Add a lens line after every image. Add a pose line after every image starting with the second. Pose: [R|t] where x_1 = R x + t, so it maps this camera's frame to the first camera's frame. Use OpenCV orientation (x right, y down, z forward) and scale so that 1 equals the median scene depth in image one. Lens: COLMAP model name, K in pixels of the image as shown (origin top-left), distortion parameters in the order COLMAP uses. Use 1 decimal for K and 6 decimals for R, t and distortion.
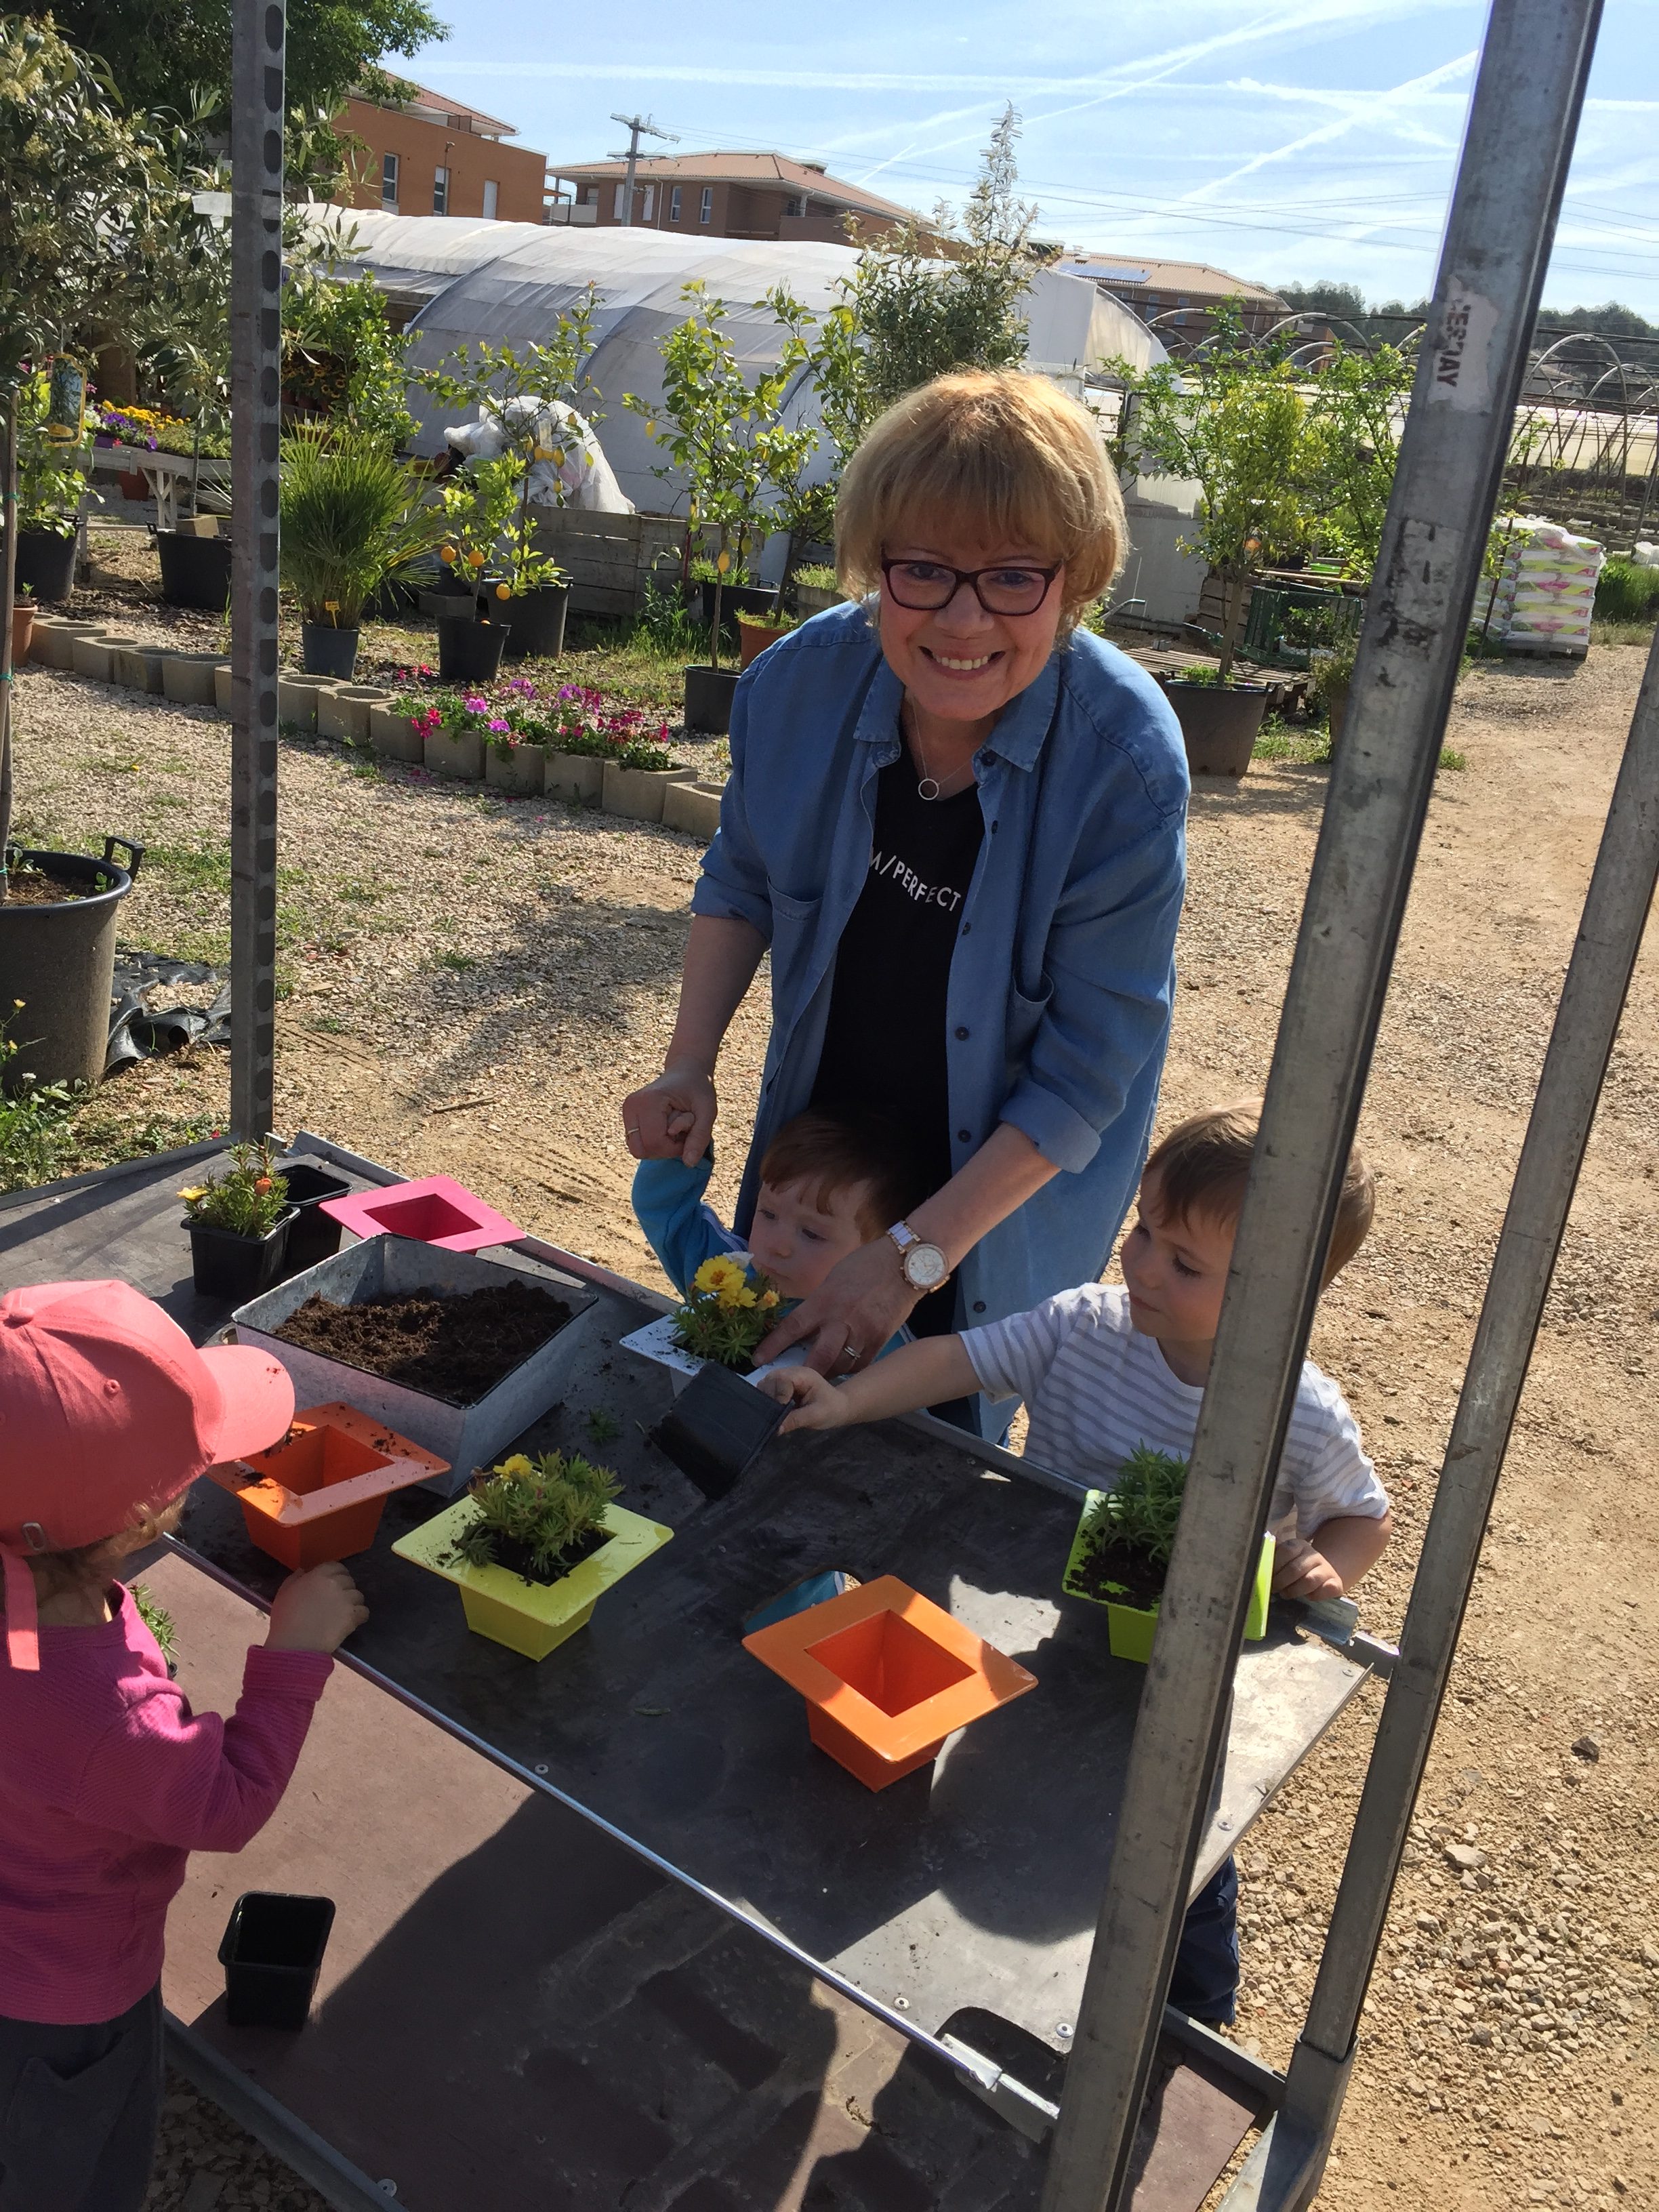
lens RADIAL K [[1915.3, 0, 816.5], [0, 1915.3, 1107.5], [0, 0, 1]] dist [0.093153, -0.129451]
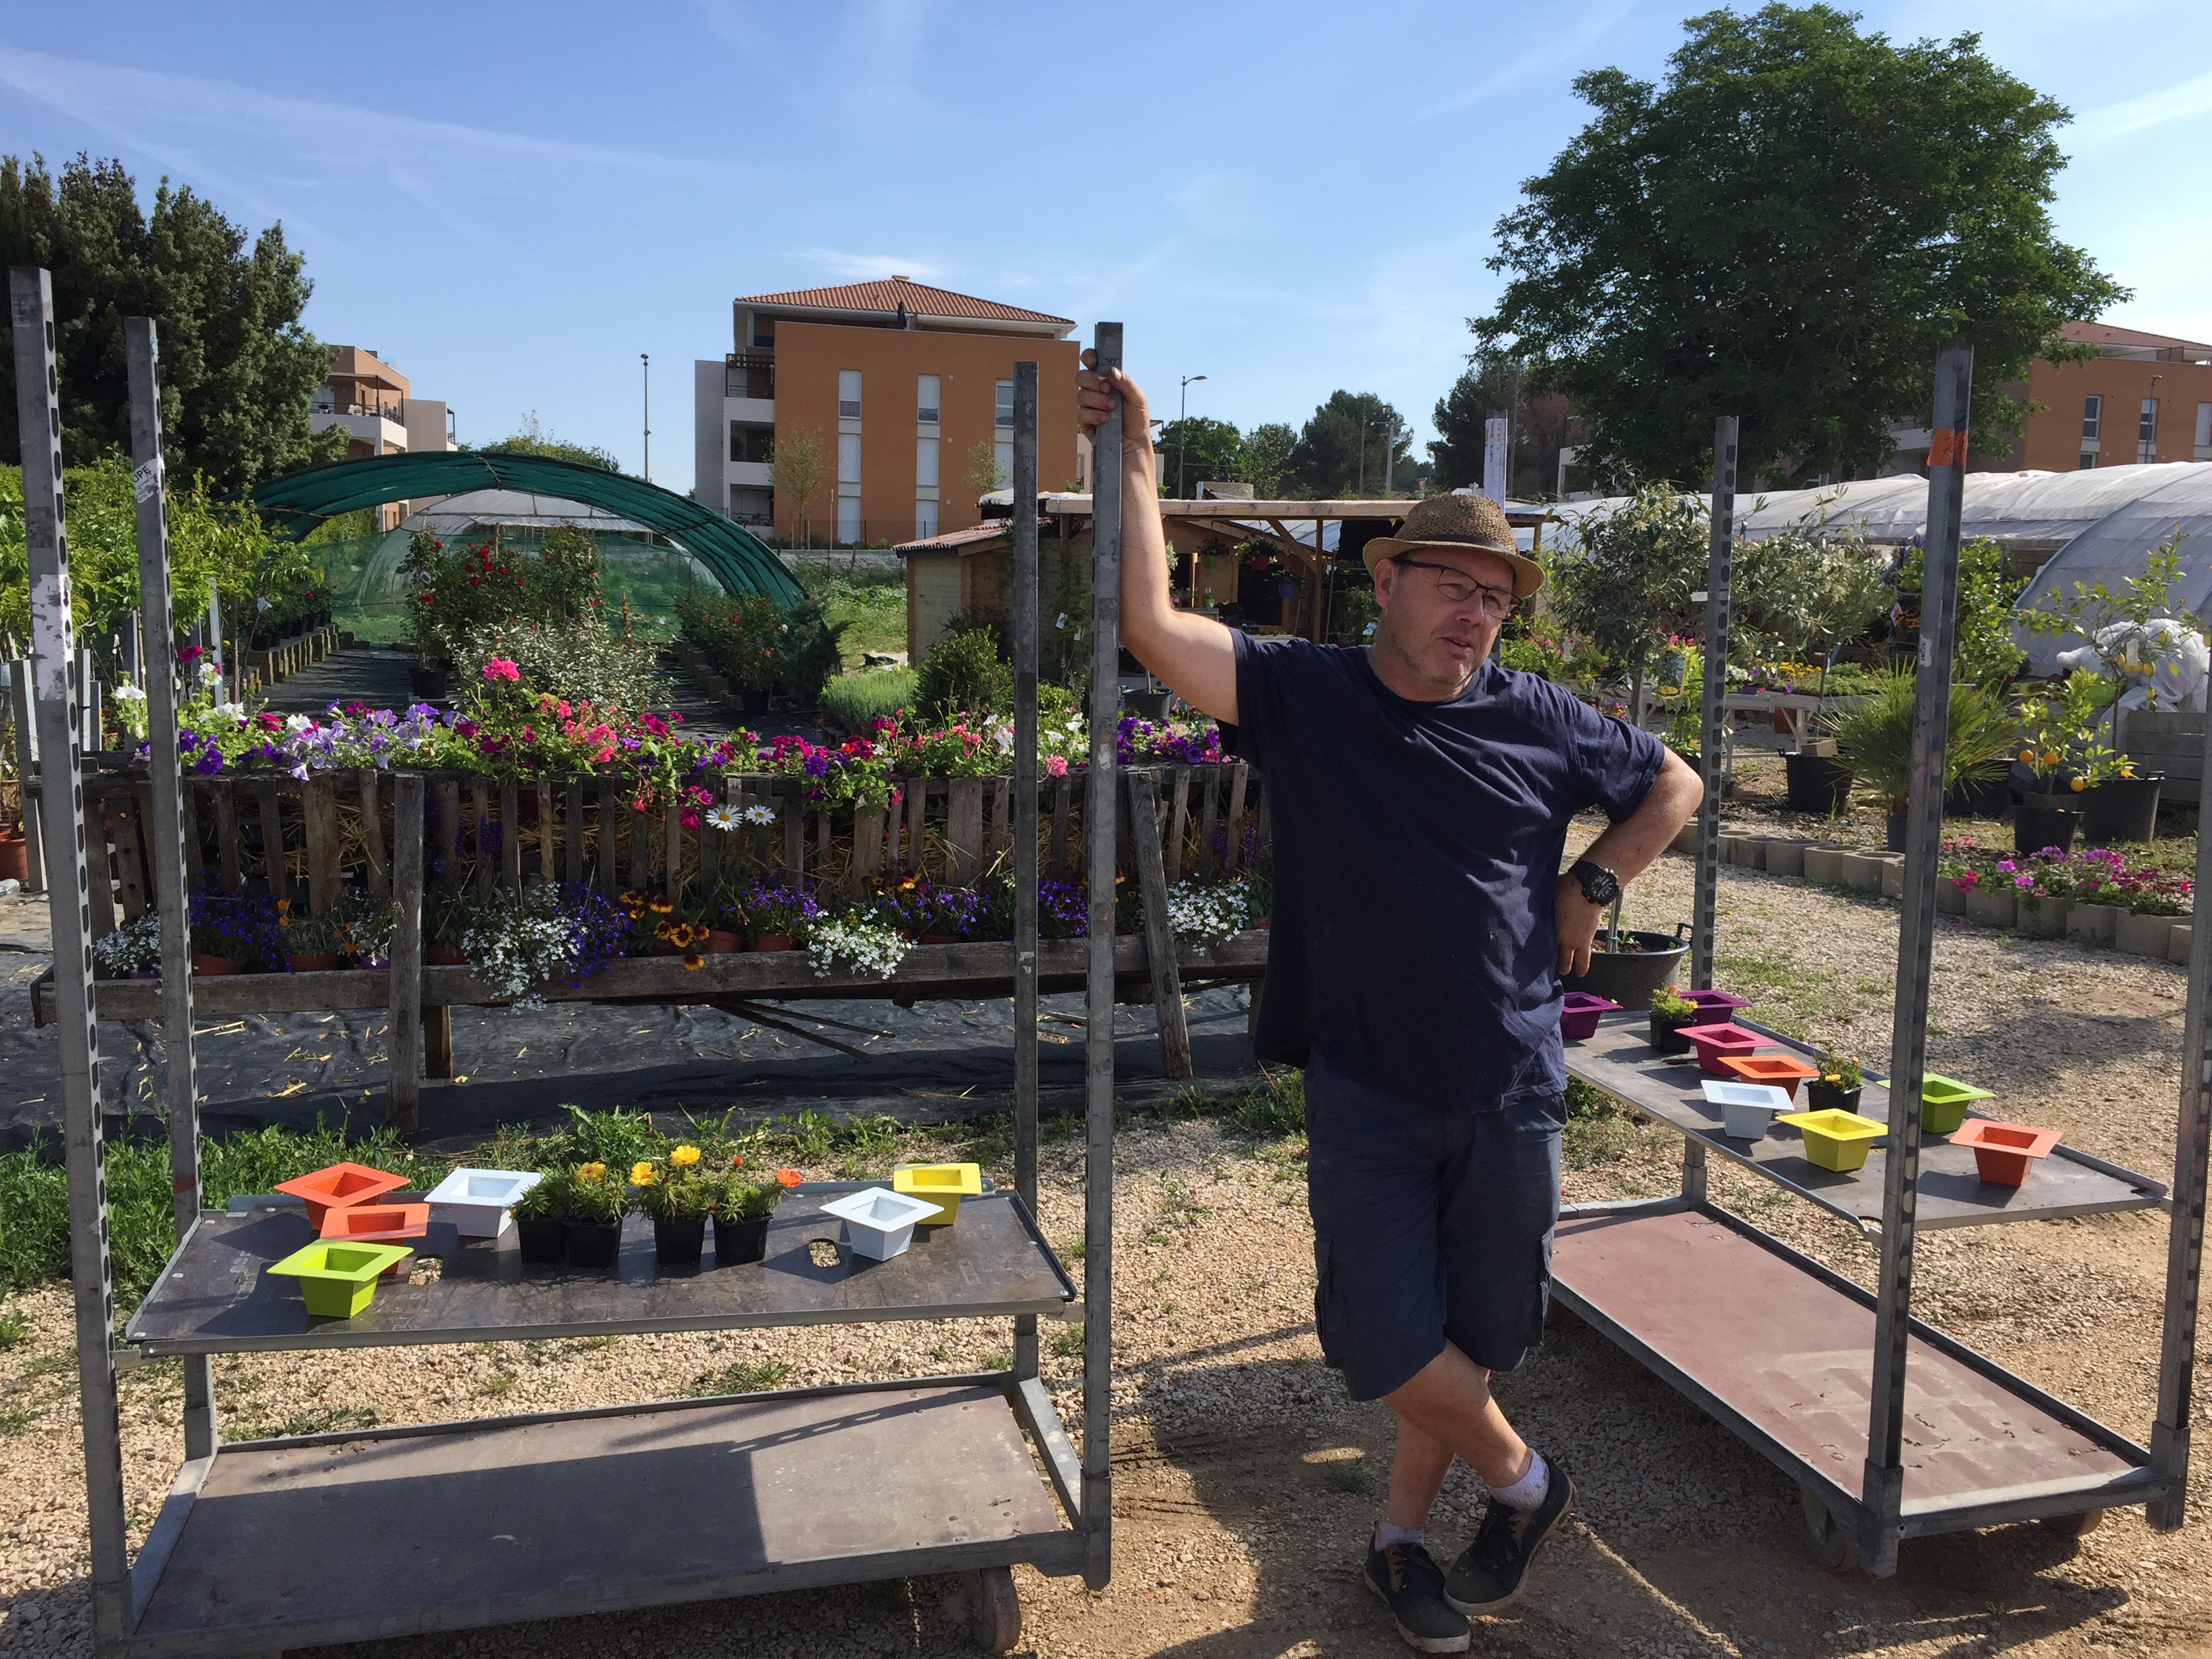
lens RADIAL K [[1915.3, 0, 1090.0], [0, 1915.3, 843.6], [0, 0, 1]] dist [0.093153, -0.129451]
pose [[0.773523, -0.023348, -0.633339, 0.132881], [-0.134143, 0.970649, -0.199617, 0.088405], [0.619410, 0.239366, 0.747687, -0.254791]]
